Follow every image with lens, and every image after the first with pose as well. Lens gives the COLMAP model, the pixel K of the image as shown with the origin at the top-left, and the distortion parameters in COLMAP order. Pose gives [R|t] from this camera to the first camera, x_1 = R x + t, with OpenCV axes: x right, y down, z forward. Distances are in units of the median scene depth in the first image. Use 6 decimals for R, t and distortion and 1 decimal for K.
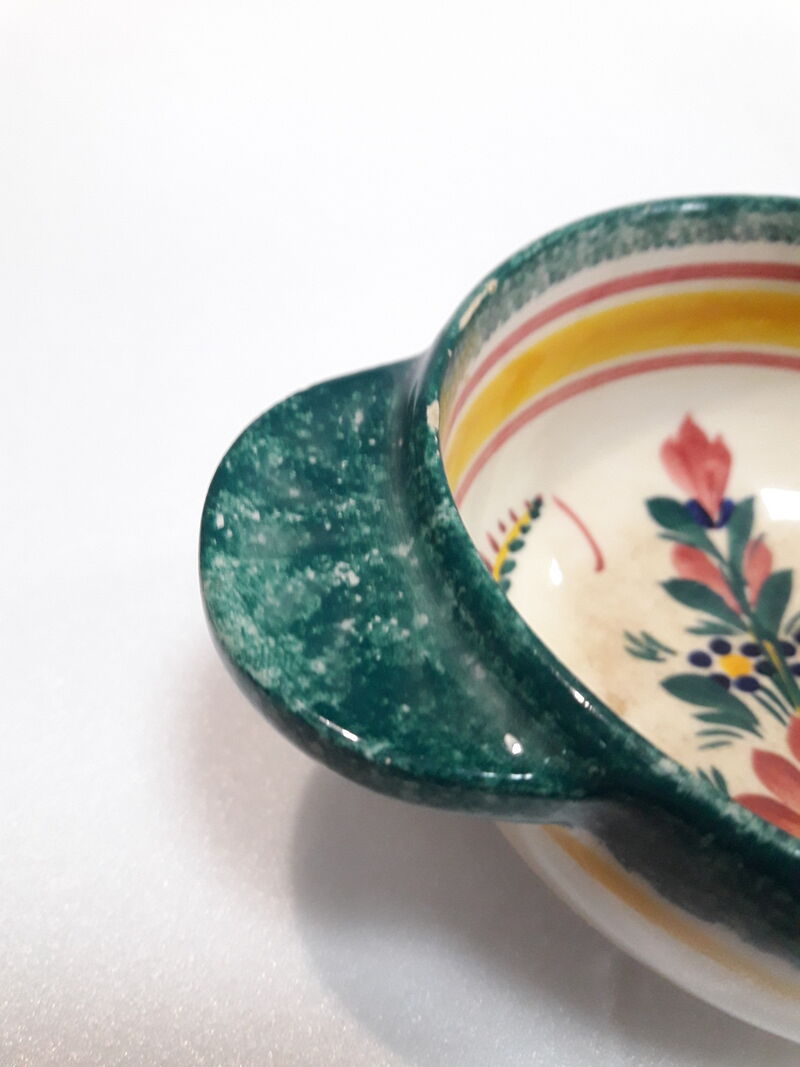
lens RADIAL K [[918.5, 0, 400.0], [0, 918.5, 533.5], [0, 0, 1]] dist [0.159674, -0.560709]
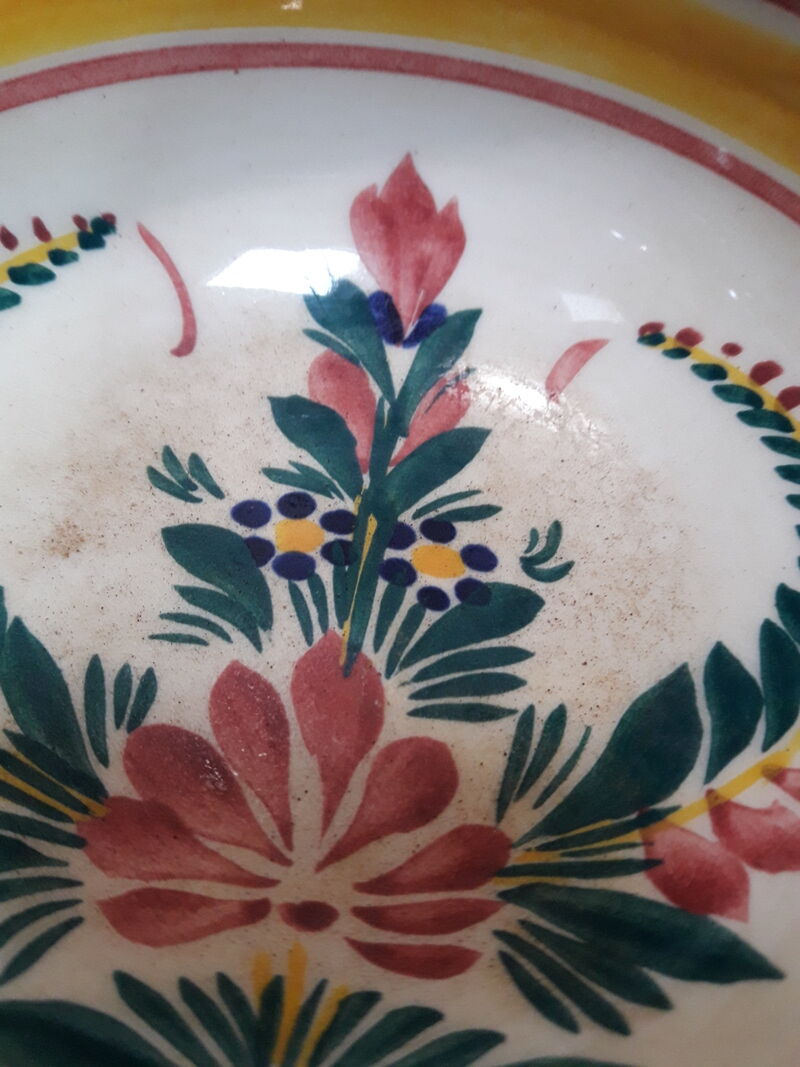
lens RADIAL K [[918.5, 0, 400.0], [0, 918.5, 533.5], [0, 0, 1]] dist [0.159674, -0.560709]
pose [[0.958741, 0.251405, -0.132708, 0.634524], [-0.235686, 0.963958, 0.123441, 0.058586], [0.158959, -0.087071, 0.983438, 0.496857]]
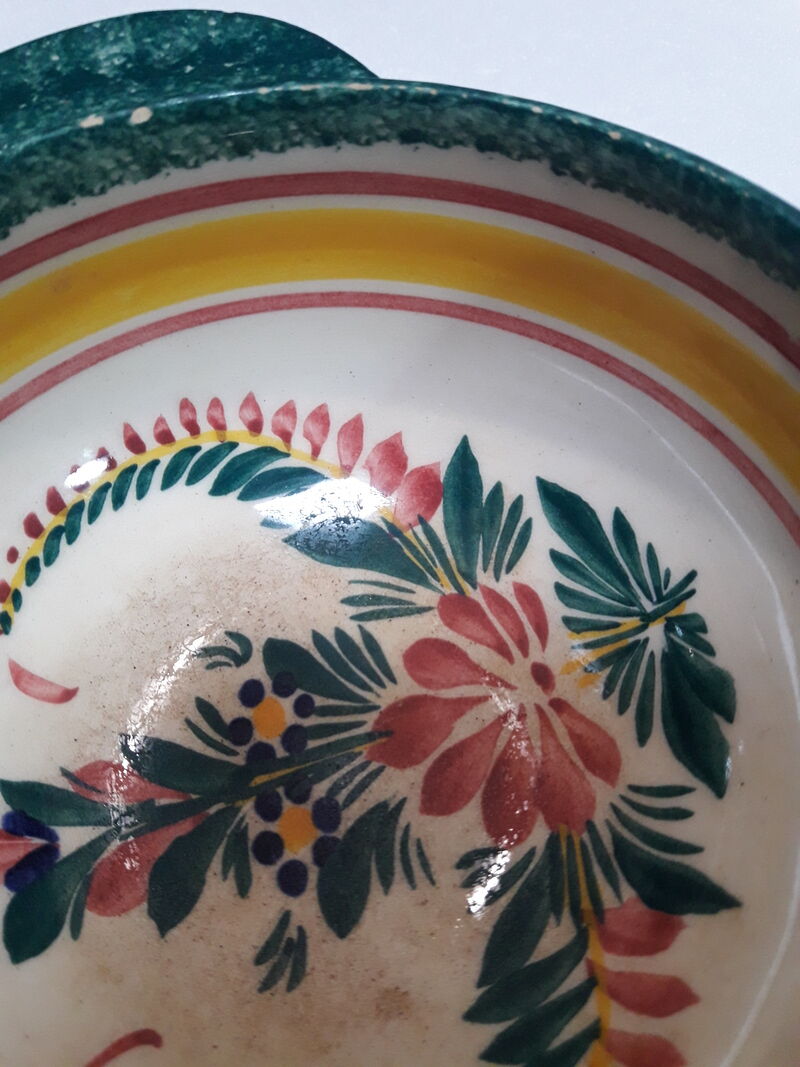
lens RADIAL K [[878.2, 0, 400.0], [0, 878.2, 533.5], [0, 0, 1]] dist [0.185531, -0.603967]
pose [[-0.173502, -0.866795, 0.467507, 0.272421], [0.727820, 0.206943, 0.653799, -0.389197], [-0.663457, 0.453696, 0.594966, 0.517378]]
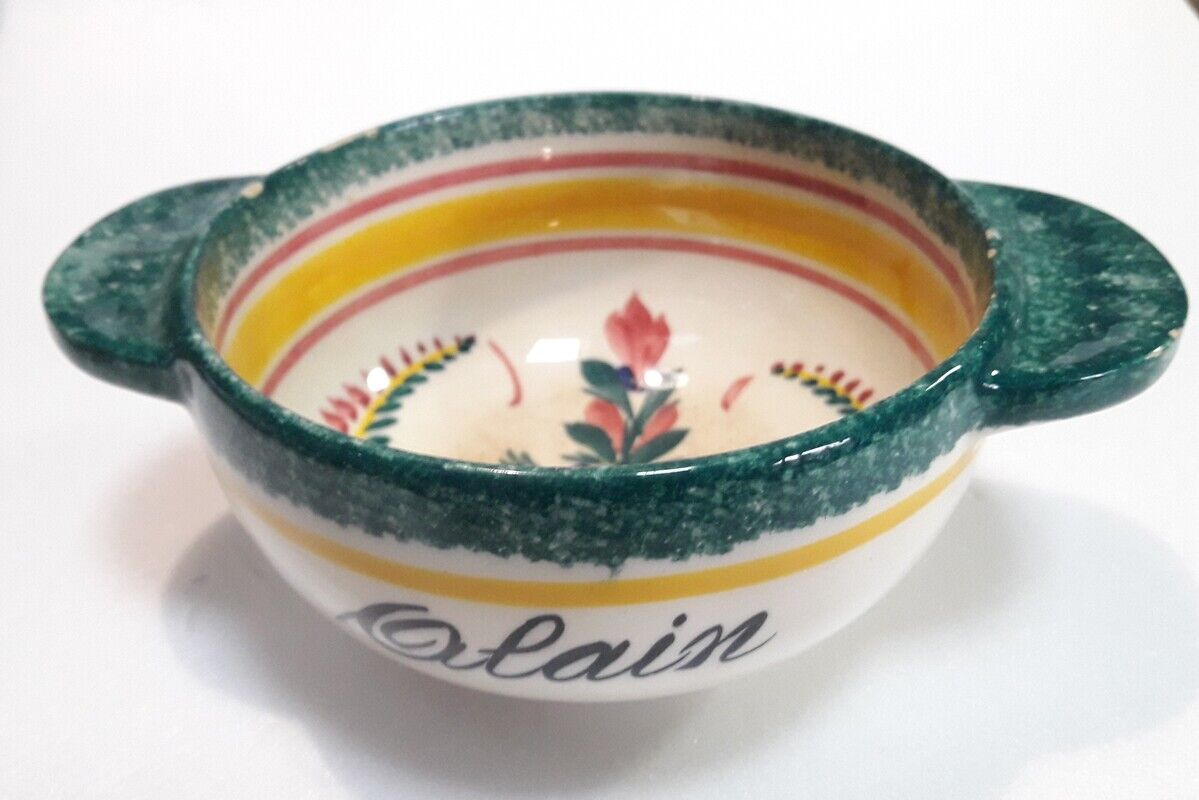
lens RADIAL K [[1199.7, 0, 601.6], [0, 1199.7, 446.6], [0, 0, 1]] dist [0.217956, -0.799373]
pose [[0.947232, 0.112390, -0.300199, 1.023611], [-0.168000, 0.971655, -0.166323, 0.423861], [0.272996, 0.207980, 0.939264, -0.480635]]
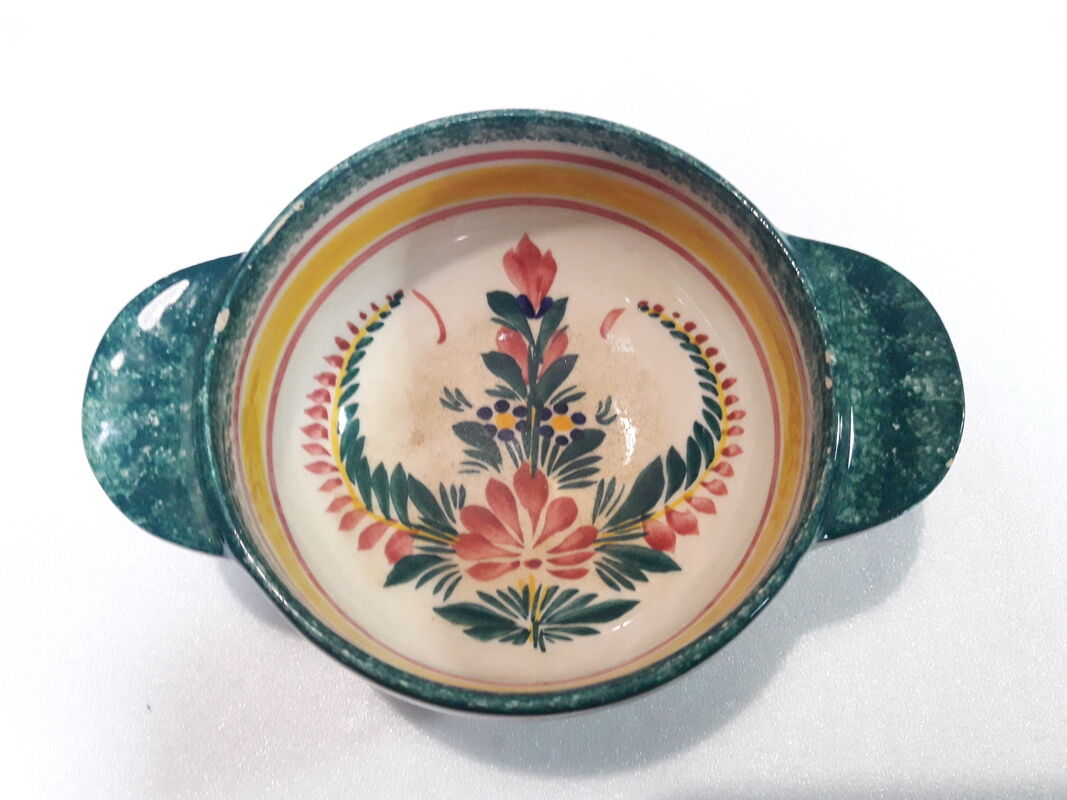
lens RADIAL K [[878.2, 0, 533.5], [0, 878.2, 400.0], [0, 0, 1]] dist [0.185531, -0.603967]
pose [[0.982717, 0.152413, -0.105061, 0.695266], [-0.094073, 0.899976, 0.425667, -0.653668], [0.159429, -0.408427, 0.898760, -0.384448]]
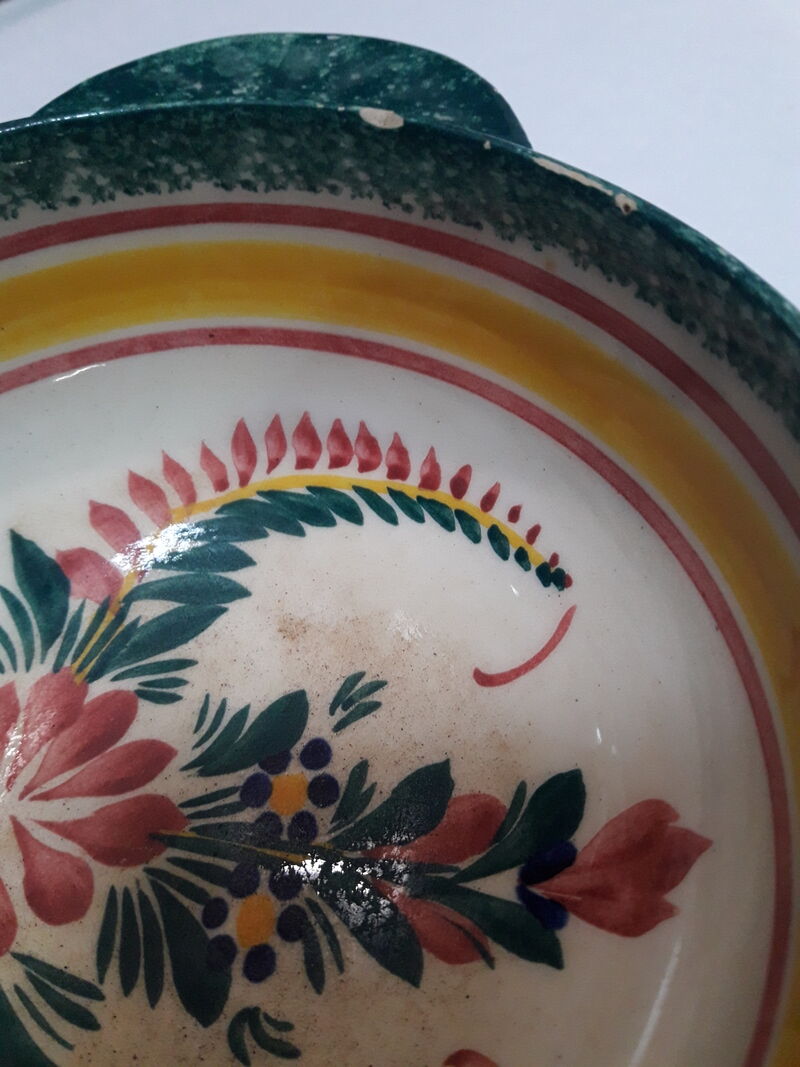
lens RADIAL K [[909.5, 0, 400.0], [0, 909.5, 533.5], [0, 0, 1]] dist [0.041227, -0.181923]
pose [[-0.312199, 0.731934, -0.605644, 0.768268], [-0.696824, 0.256891, 0.669659, -0.557415], [0.645731, 0.631094, 0.429828, 0.775104]]
